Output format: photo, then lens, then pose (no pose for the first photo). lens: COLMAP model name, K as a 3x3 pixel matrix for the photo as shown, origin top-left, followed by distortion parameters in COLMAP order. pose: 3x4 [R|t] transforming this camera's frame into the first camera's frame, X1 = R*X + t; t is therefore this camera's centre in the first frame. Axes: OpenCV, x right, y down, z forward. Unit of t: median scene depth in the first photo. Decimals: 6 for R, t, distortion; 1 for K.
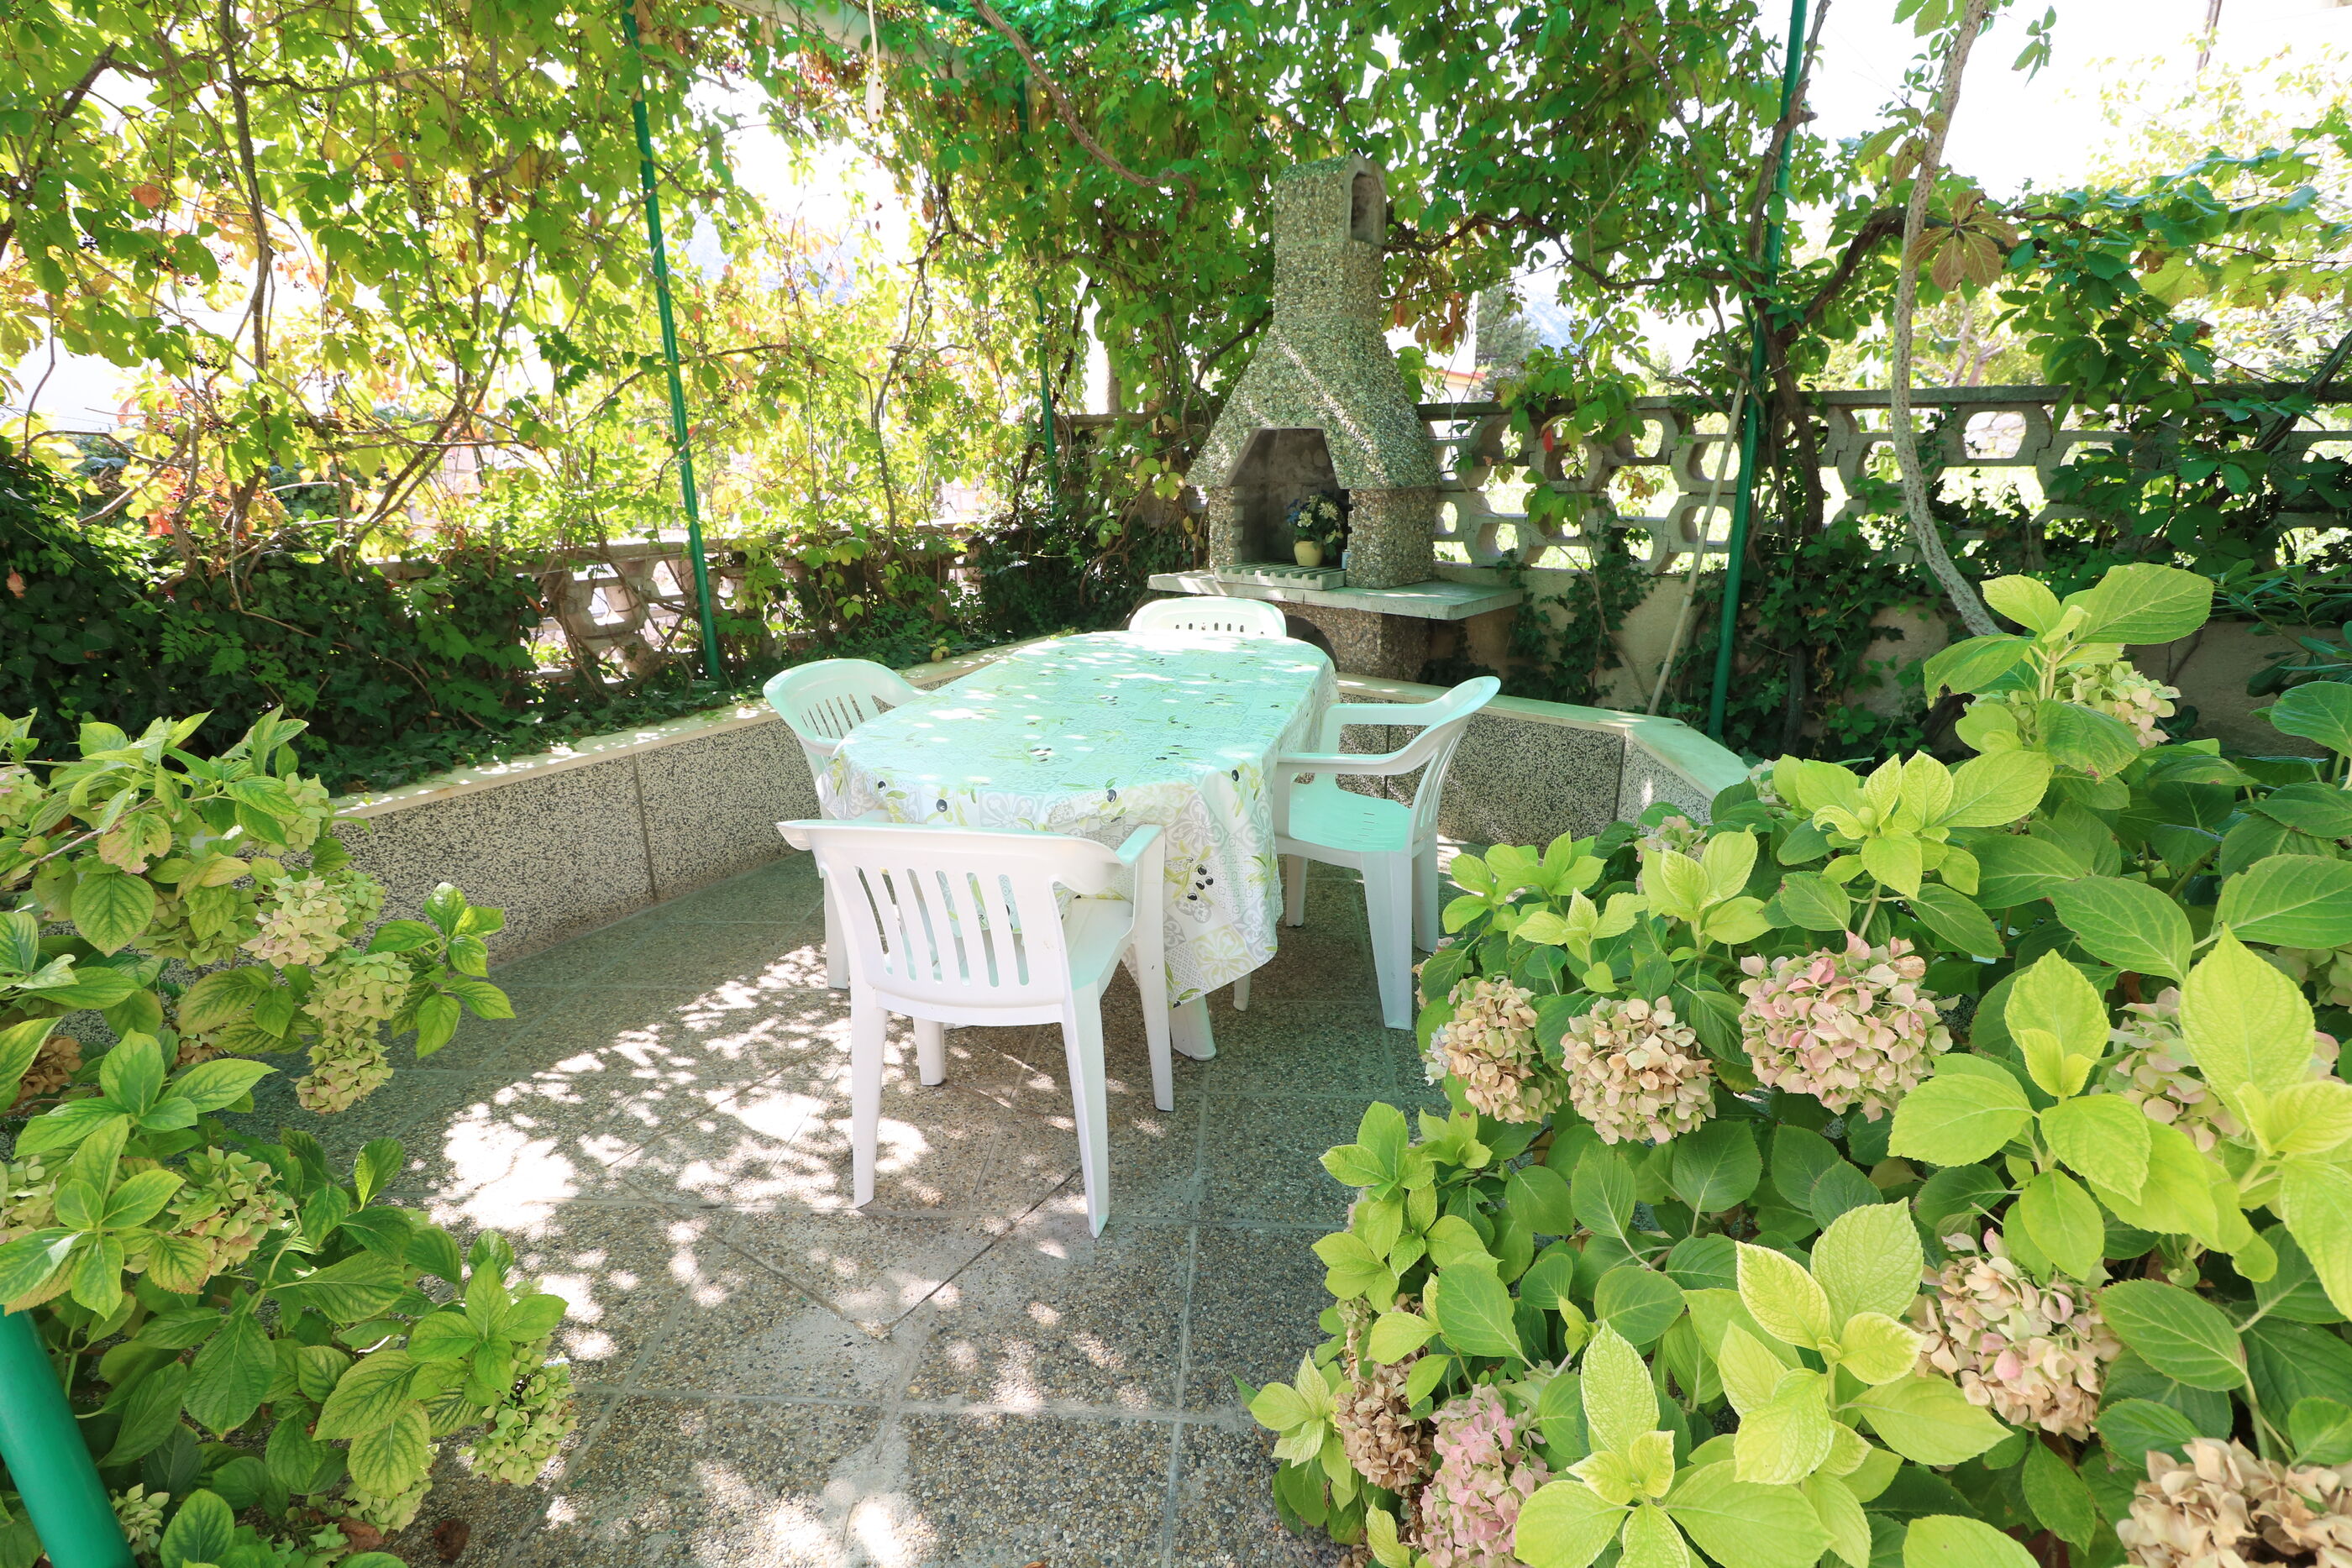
lens RADIAL K [[1080.1, 0, 1178.1], [0, 1080.1, 793.0], [0, 0, 1]] dist [-0.012535, -0.005999]
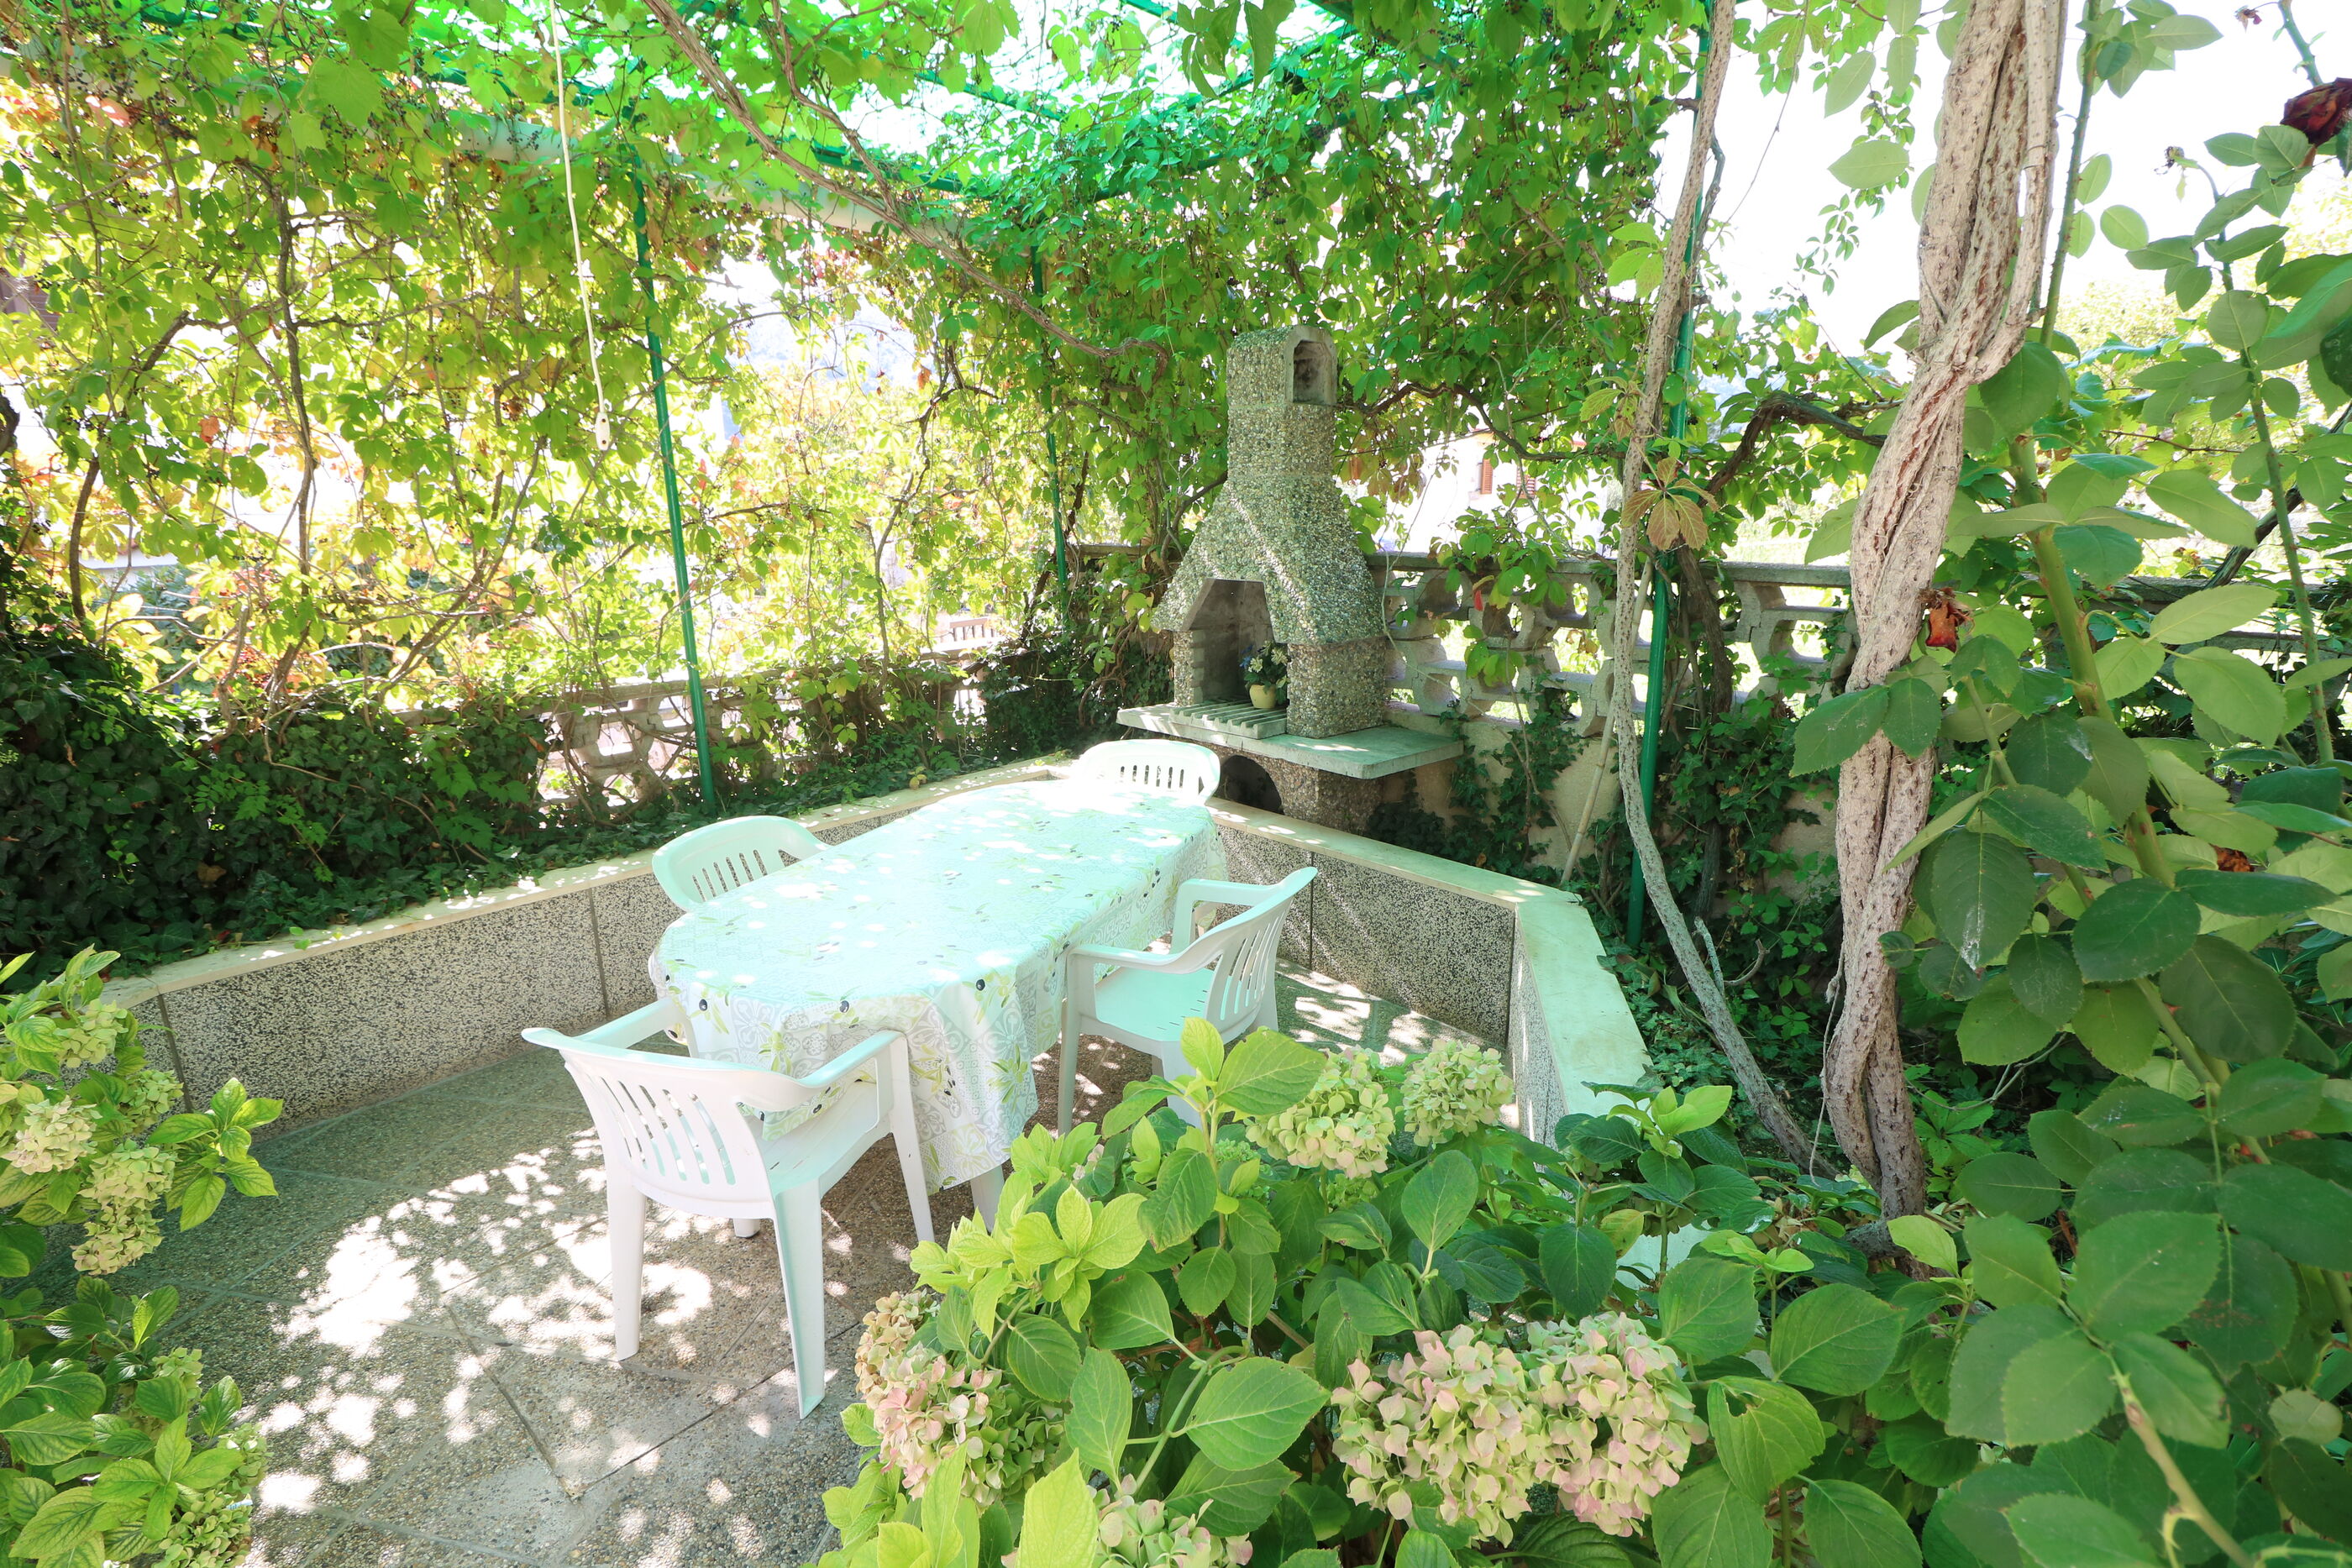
lens RADIAL K [[1080.1, 0, 1191.8], [0, 1080.1, 788.9], [0, 0, 1]] dist [-0.012535, -0.005999]
pose [[0.989369, 0.033494, -0.141516, 0.257688], [-0.040154, 0.998203, -0.044469, -0.109034], [0.139773, 0.049679, 0.988937, -0.026687]]
